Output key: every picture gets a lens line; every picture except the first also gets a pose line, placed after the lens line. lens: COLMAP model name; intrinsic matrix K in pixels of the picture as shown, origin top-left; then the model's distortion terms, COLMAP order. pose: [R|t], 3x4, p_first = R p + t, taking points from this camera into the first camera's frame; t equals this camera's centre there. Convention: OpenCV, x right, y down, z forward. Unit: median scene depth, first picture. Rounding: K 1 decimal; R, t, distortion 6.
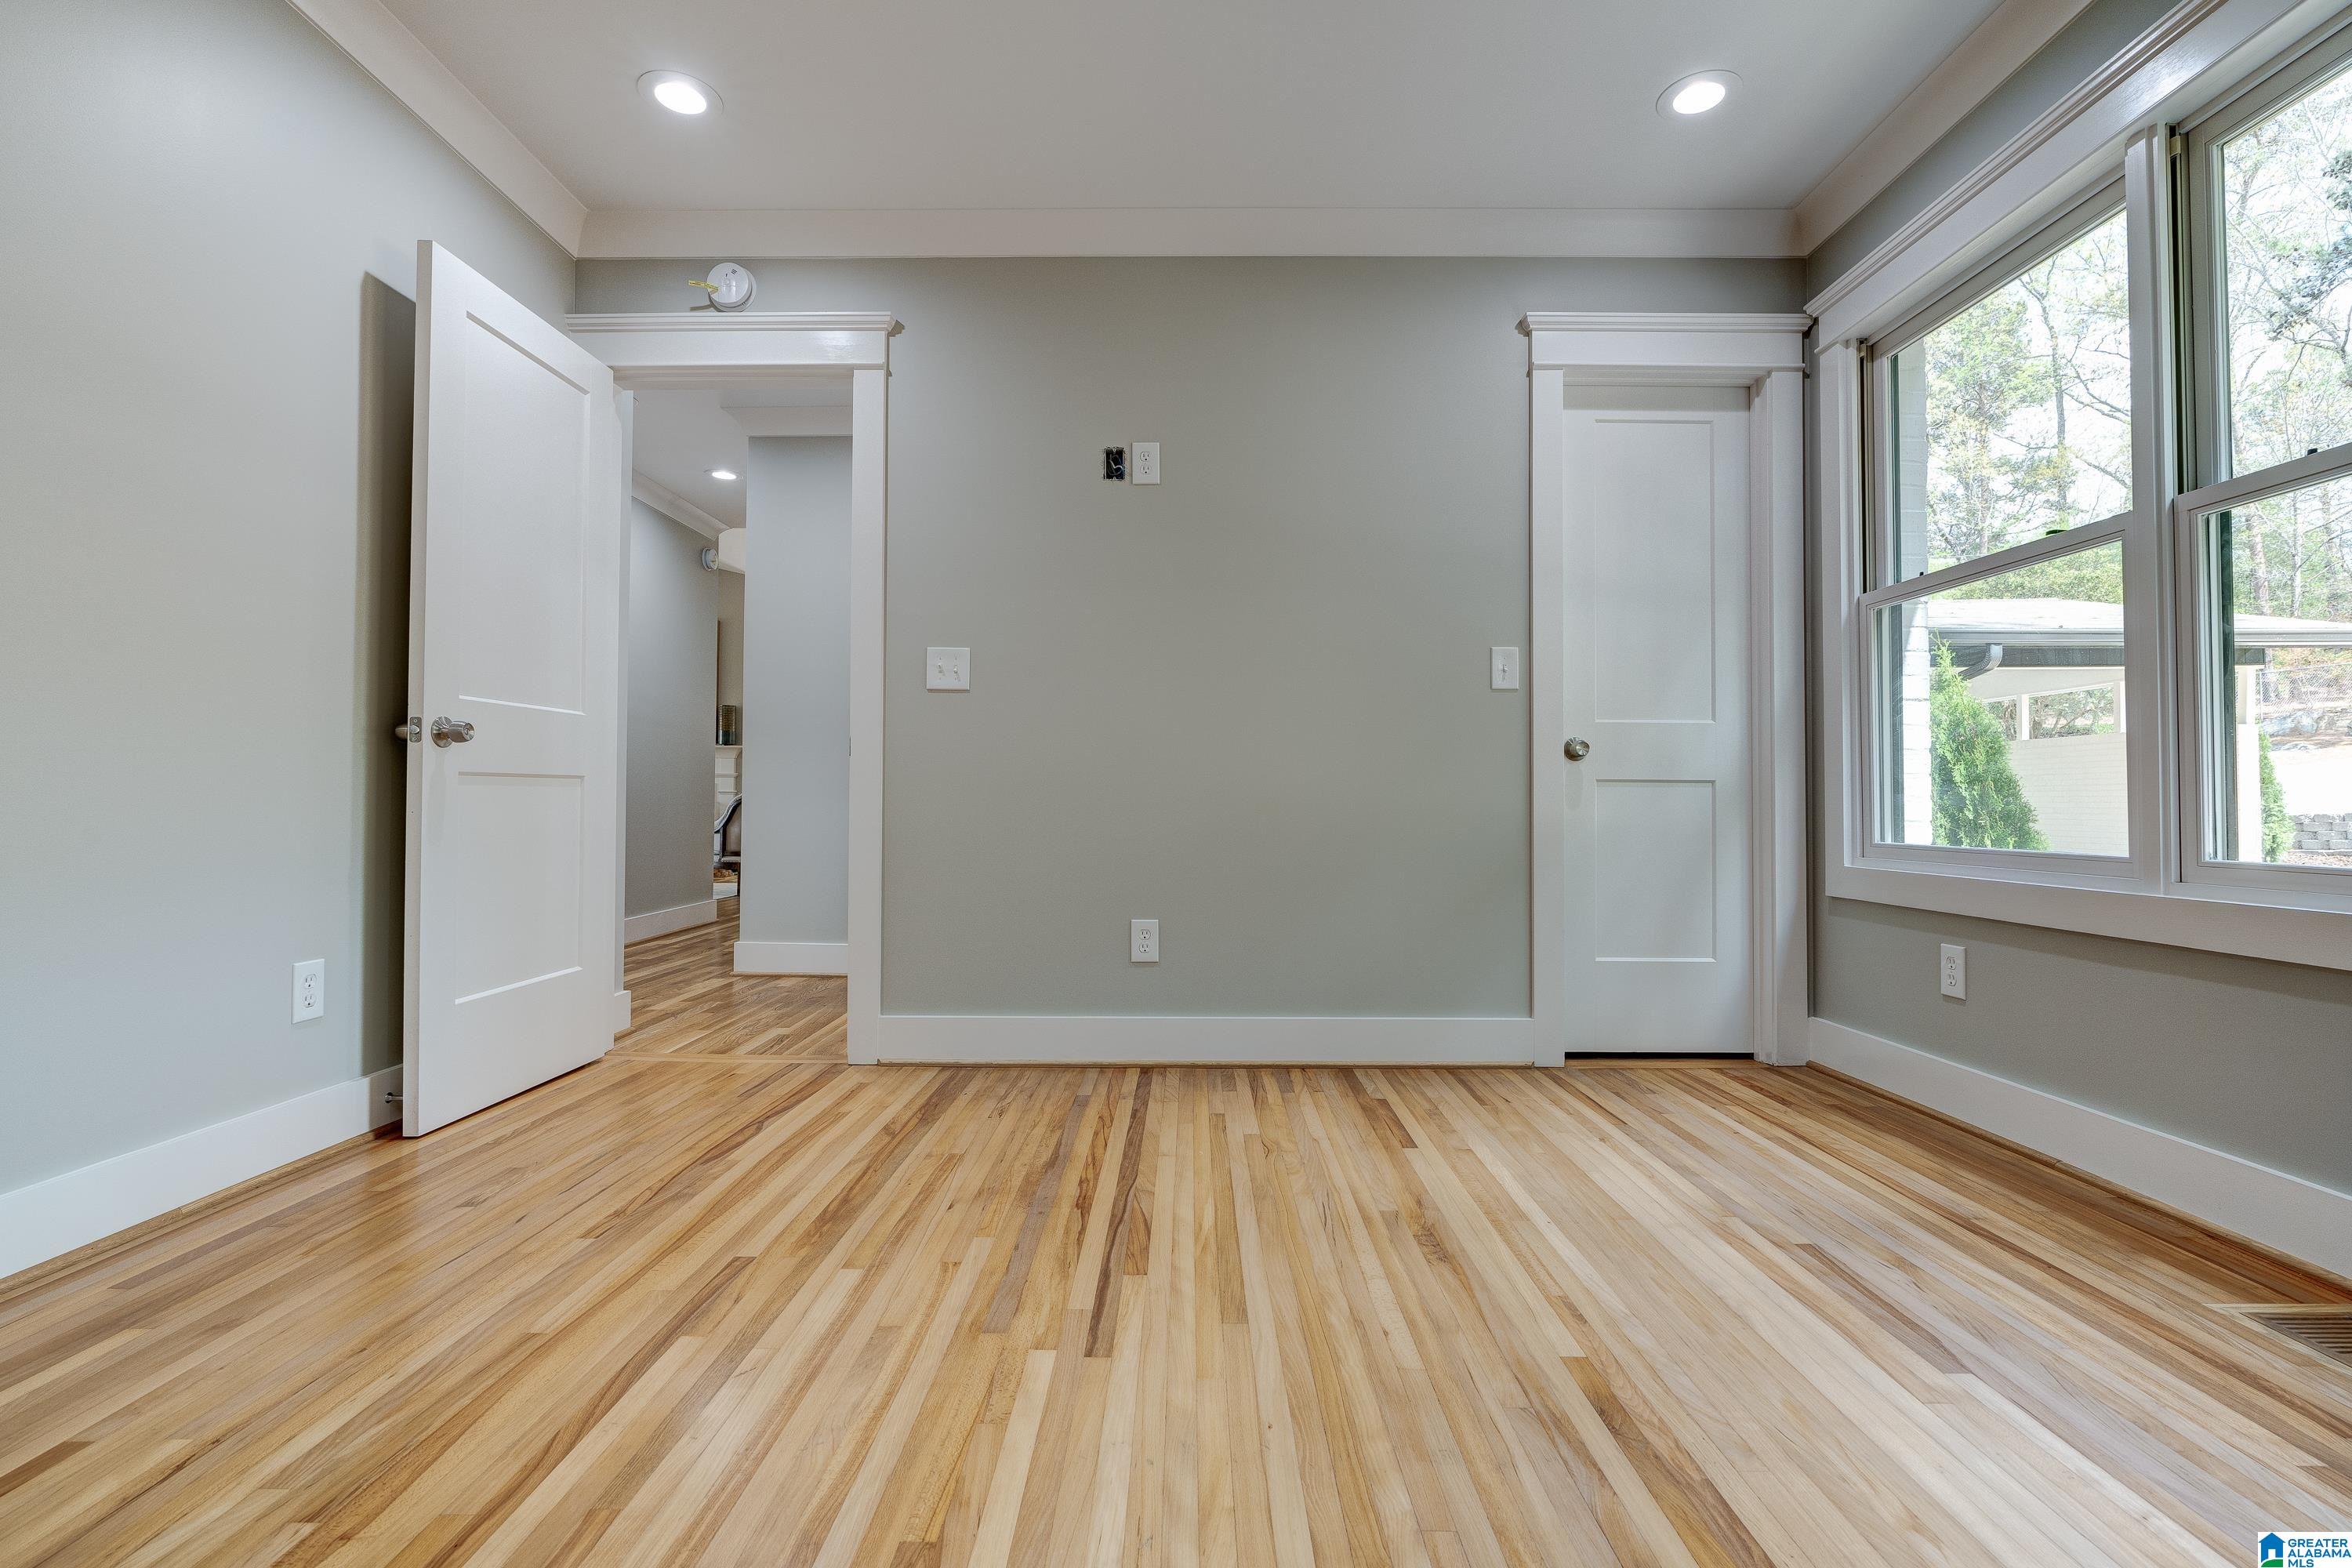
lens RADIAL K [[1087.2, 0, 1165.8], [0, 1087.2, 784.1], [0, 0, 1]] dist [-0.002025, -0.000274]
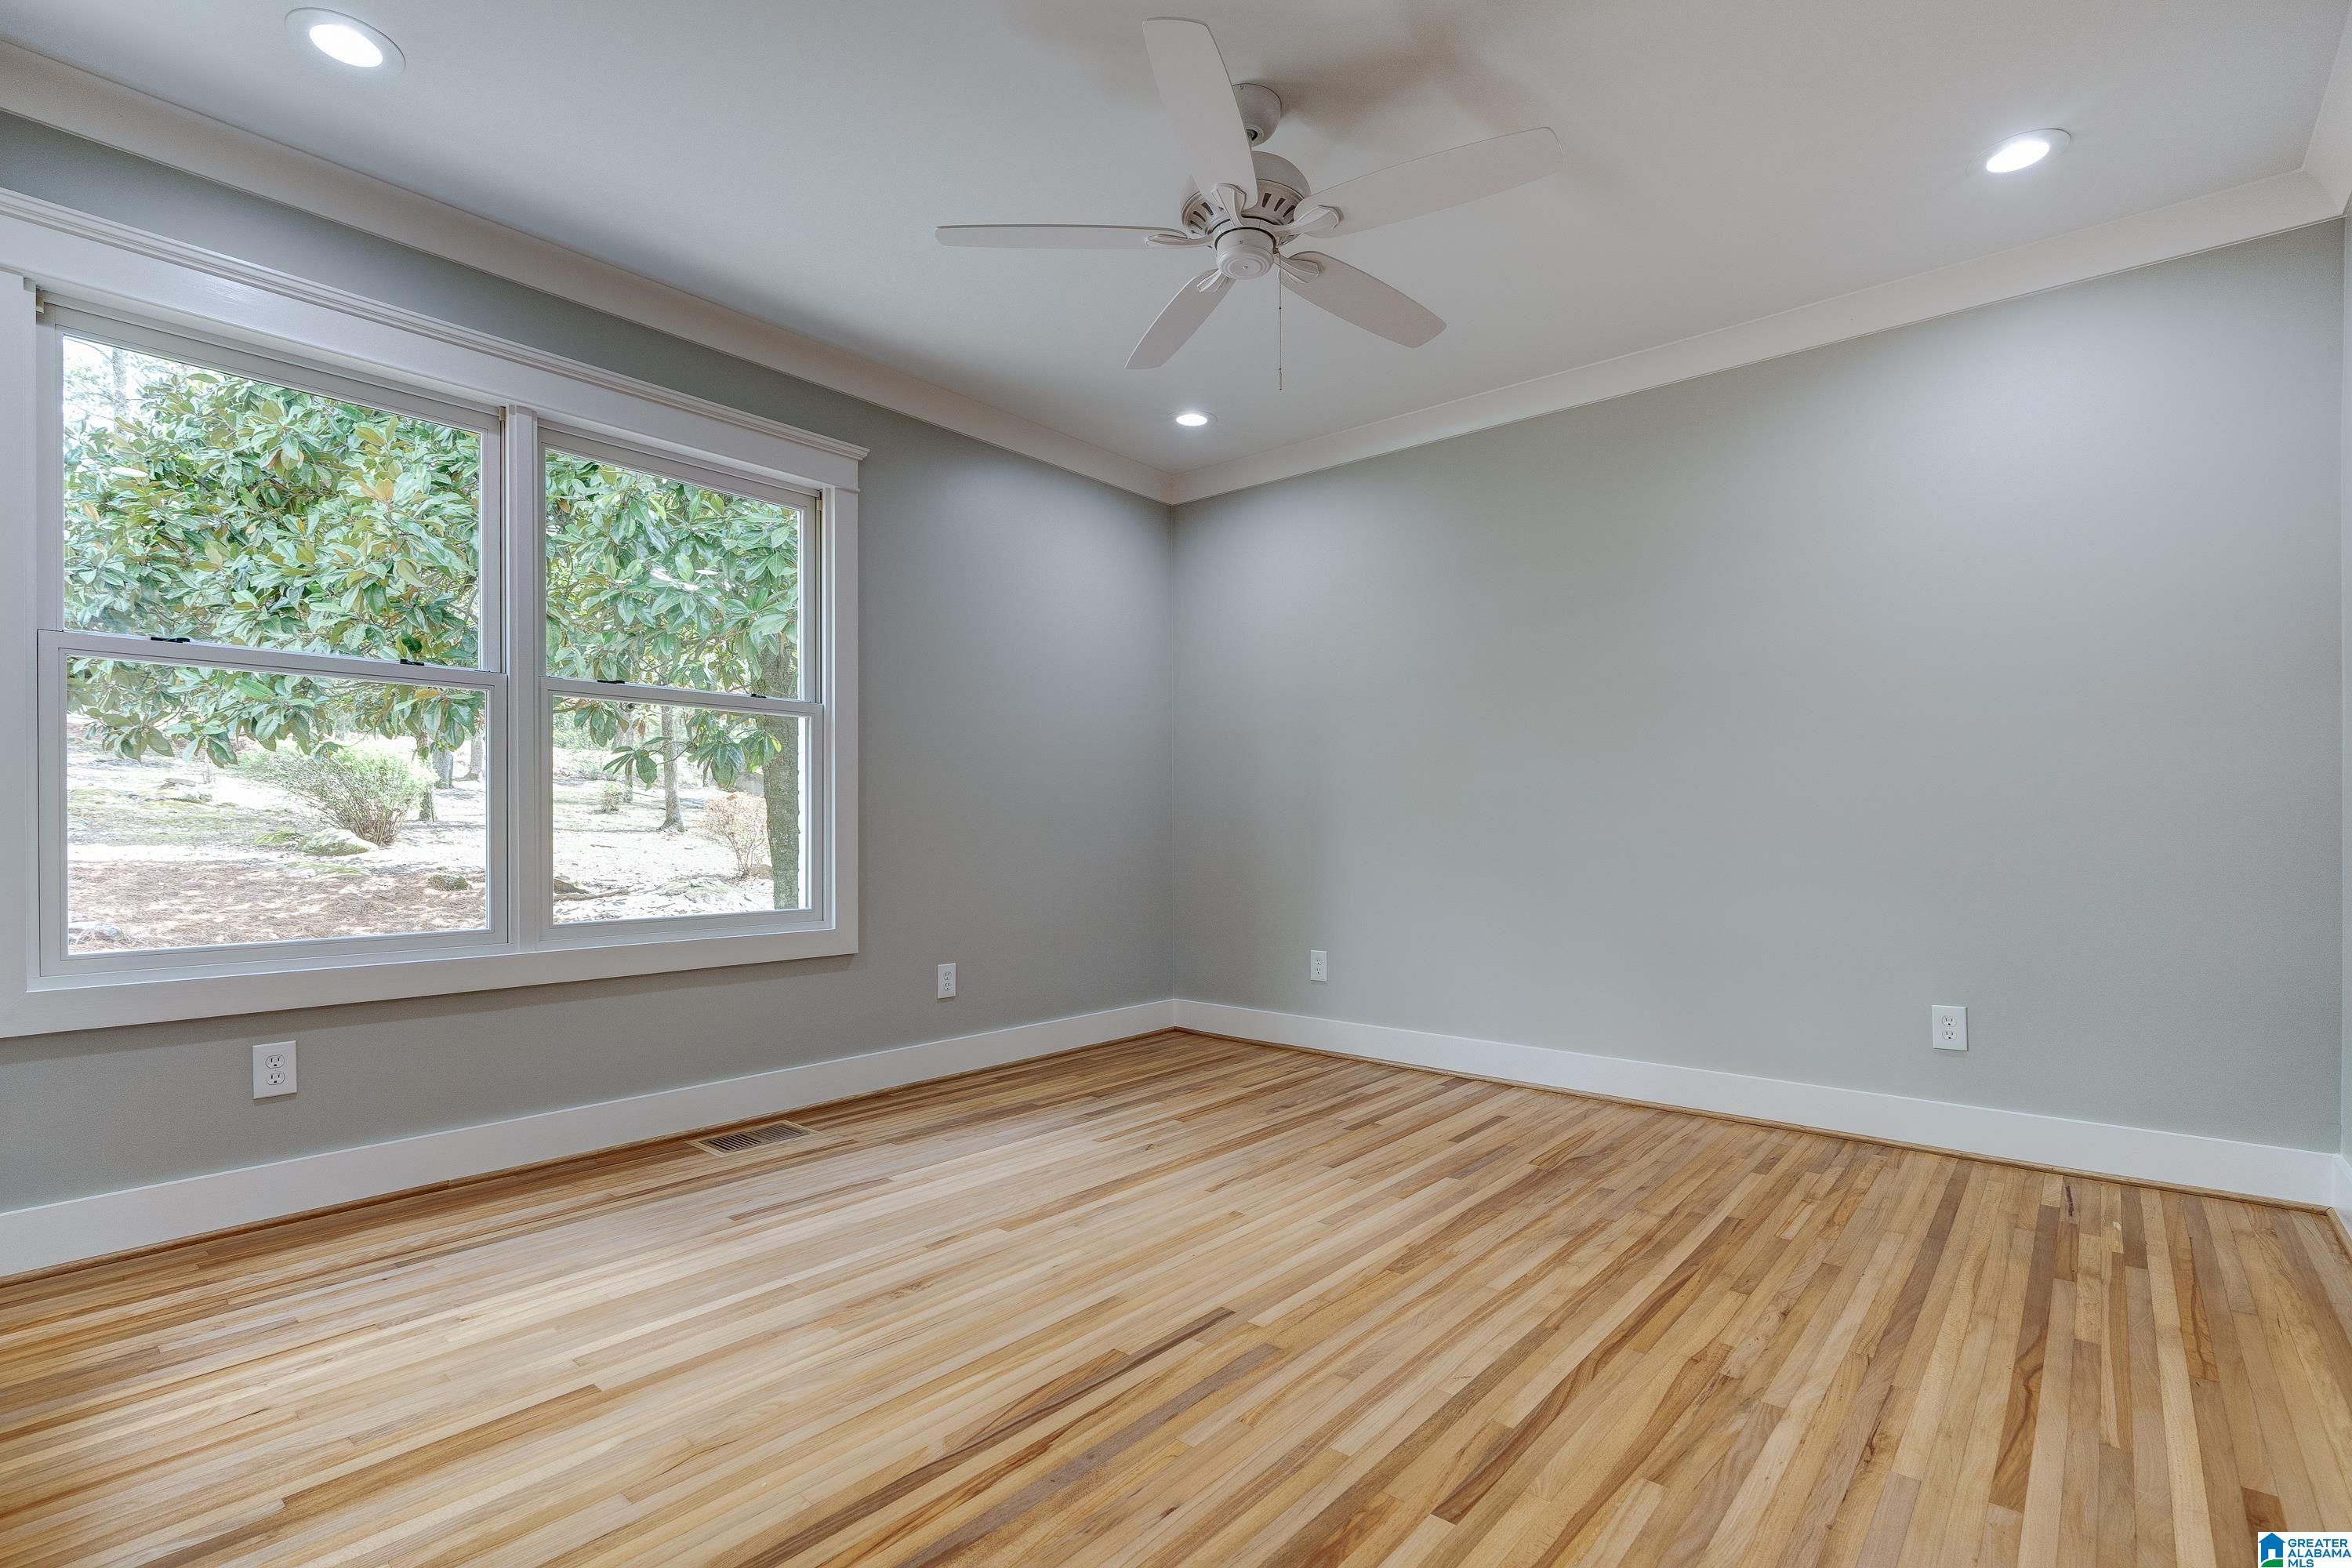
lens RADIAL K [[1087.2, 0, 1169.7], [0, 1087.2, 804.5], [0, 0, 1]] dist [-0.002025, -0.000274]
pose [[-0.768486, 0.008135, 0.639815, -0.771499], [-0.017749, 0.999263, -0.034024, -0.070928], [-0.639620, -0.037503, -0.767775, 1.817552]]
